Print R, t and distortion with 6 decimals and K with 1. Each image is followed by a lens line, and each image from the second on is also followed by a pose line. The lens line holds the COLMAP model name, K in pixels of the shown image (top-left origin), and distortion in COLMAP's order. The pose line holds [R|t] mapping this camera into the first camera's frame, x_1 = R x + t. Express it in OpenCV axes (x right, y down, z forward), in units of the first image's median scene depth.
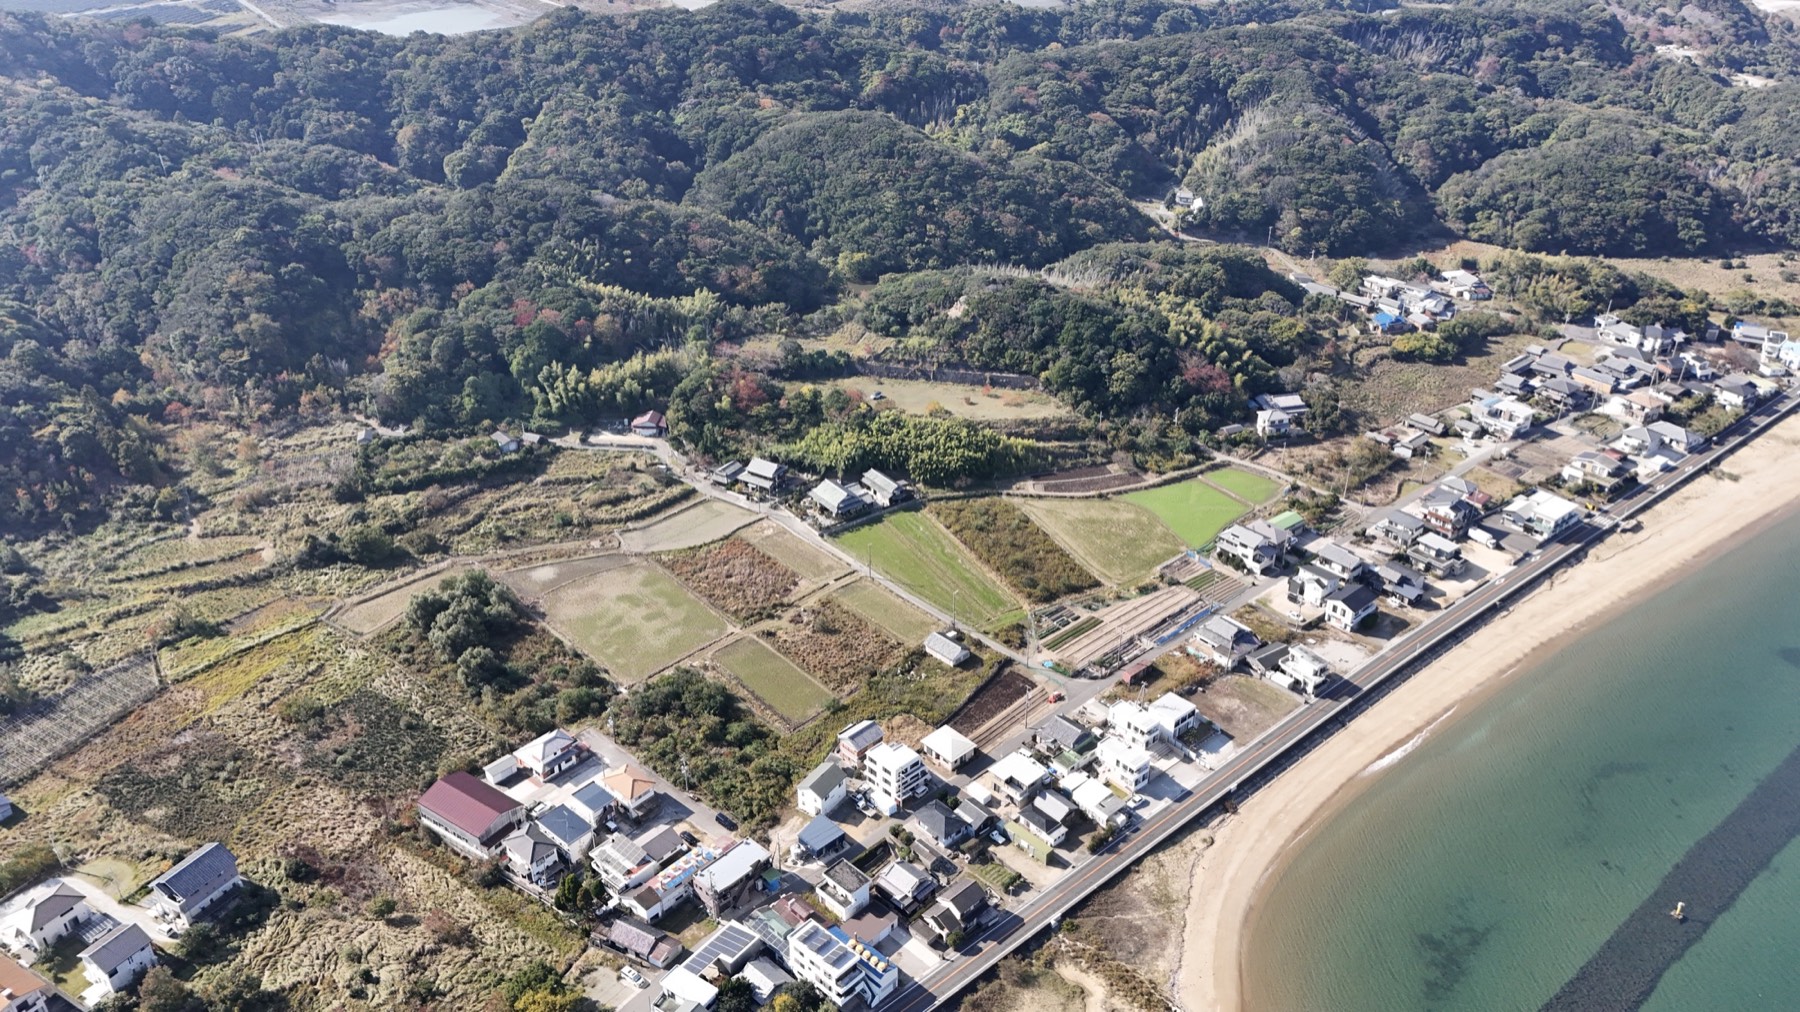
lens RADIAL K [[1331.7, 0, 907.0], [0, 1331.7, 475.1], [0, 0, 1]] dist [0.100574, -0.126006]
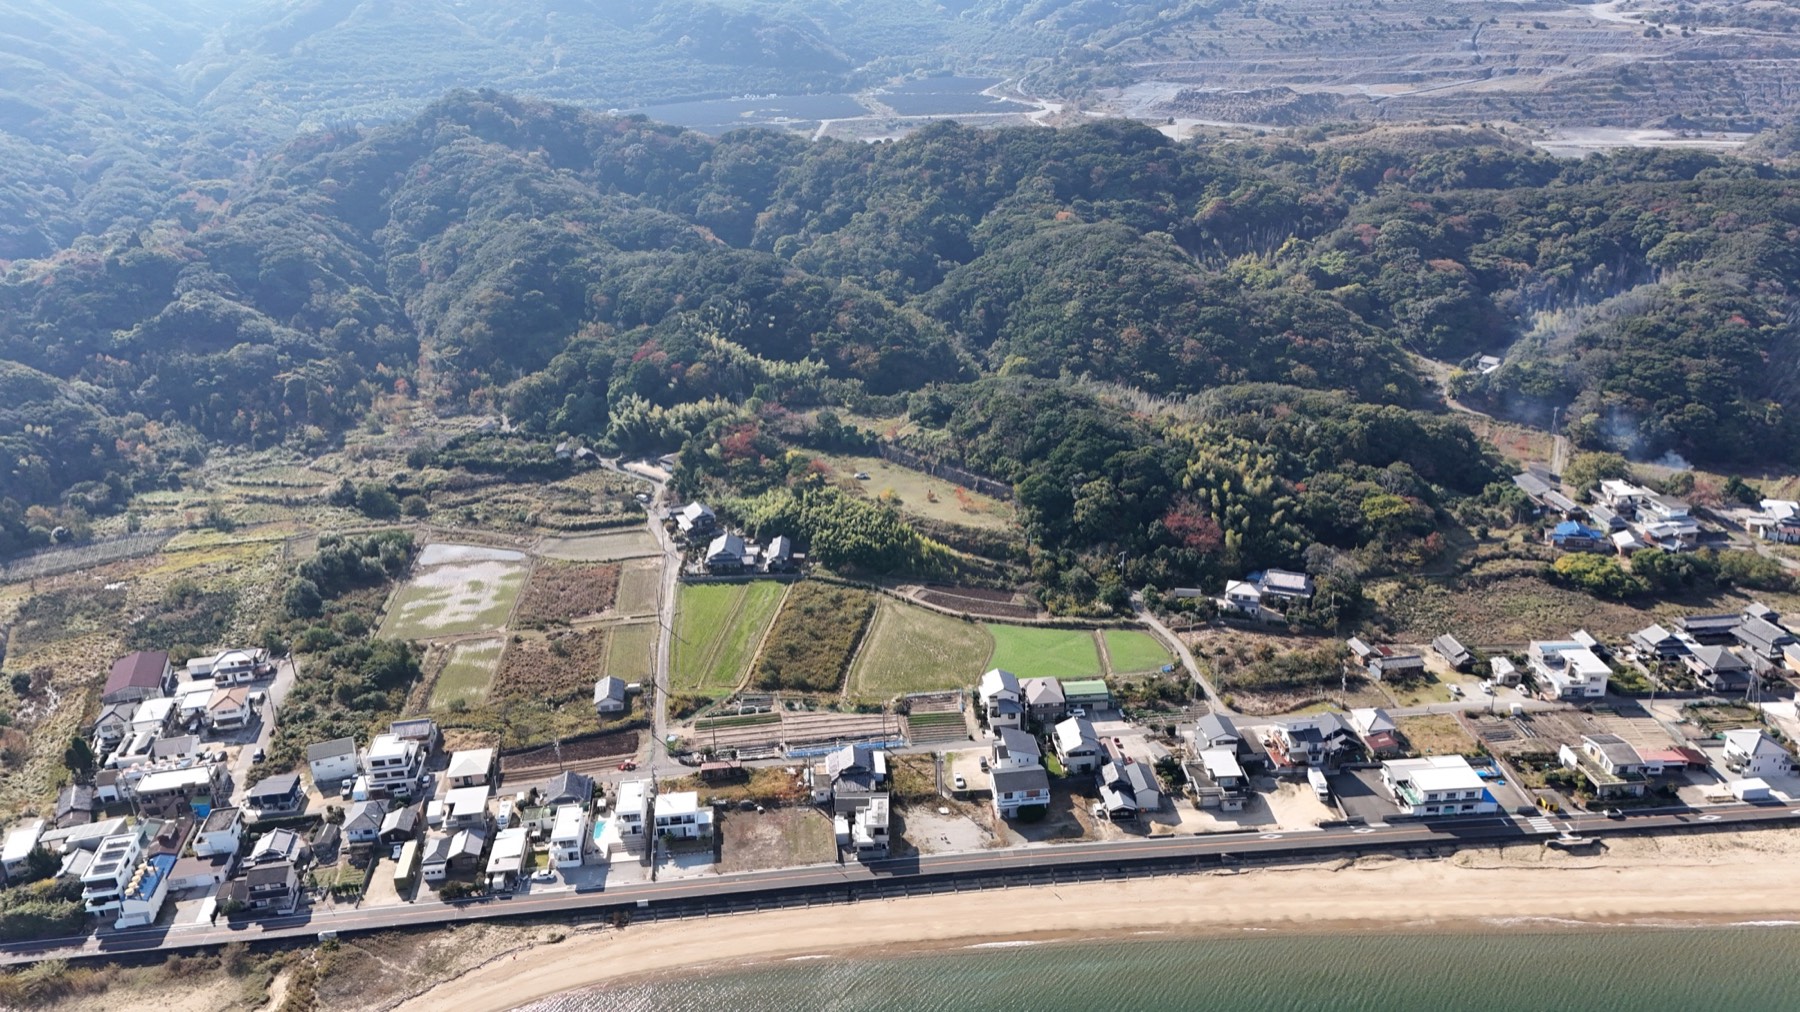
lens RADIAL K [[1331.7, 0, 907.0], [0, 1331.7, 475.1], [0, 0, 1]] dist [0.100574, -0.126006]
pose [[0.814454, 0.180405, -0.551470, 0.526652], [-0.248092, 0.967450, -0.049915, -0.019909], [0.524514, 0.177468, 0.832700, 0.210876]]
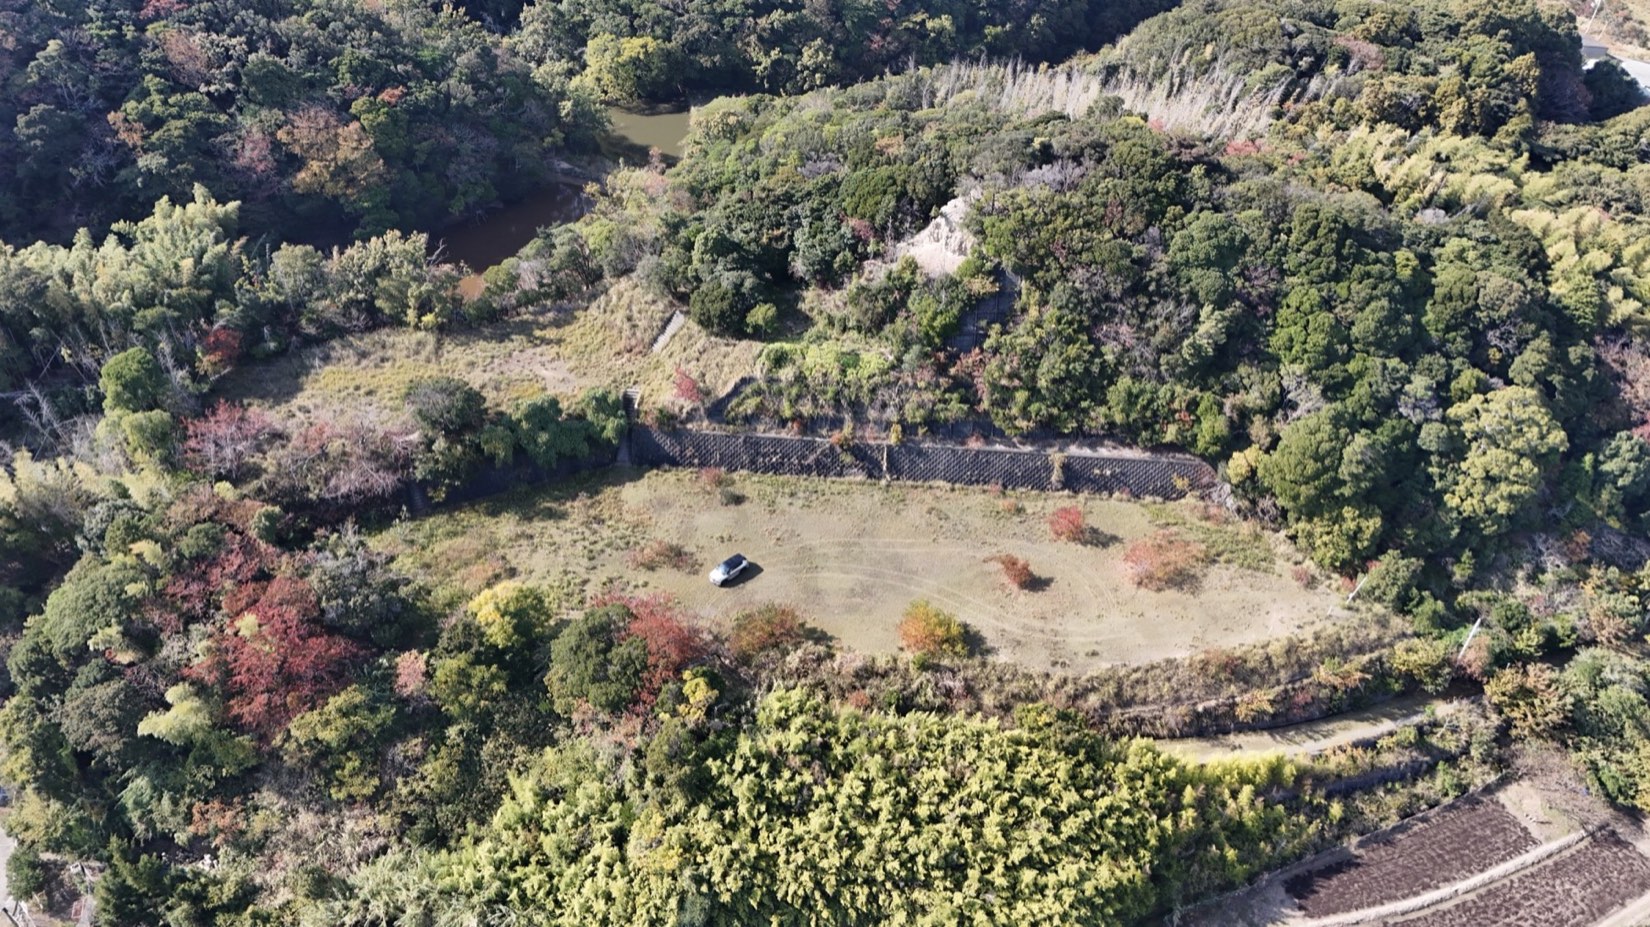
lens RADIAL K [[1220.7, 0, 831.4], [0, 1220.7, 435.2], [0, 0, 1]] dist [0.100574, -0.126006]
pose [[0.993295, -0.073491, 0.089242, -0.021920], [0.053322, 0.976163, 0.210387, -0.147757], [-0.102576, -0.204218, 0.973536, 0.709883]]
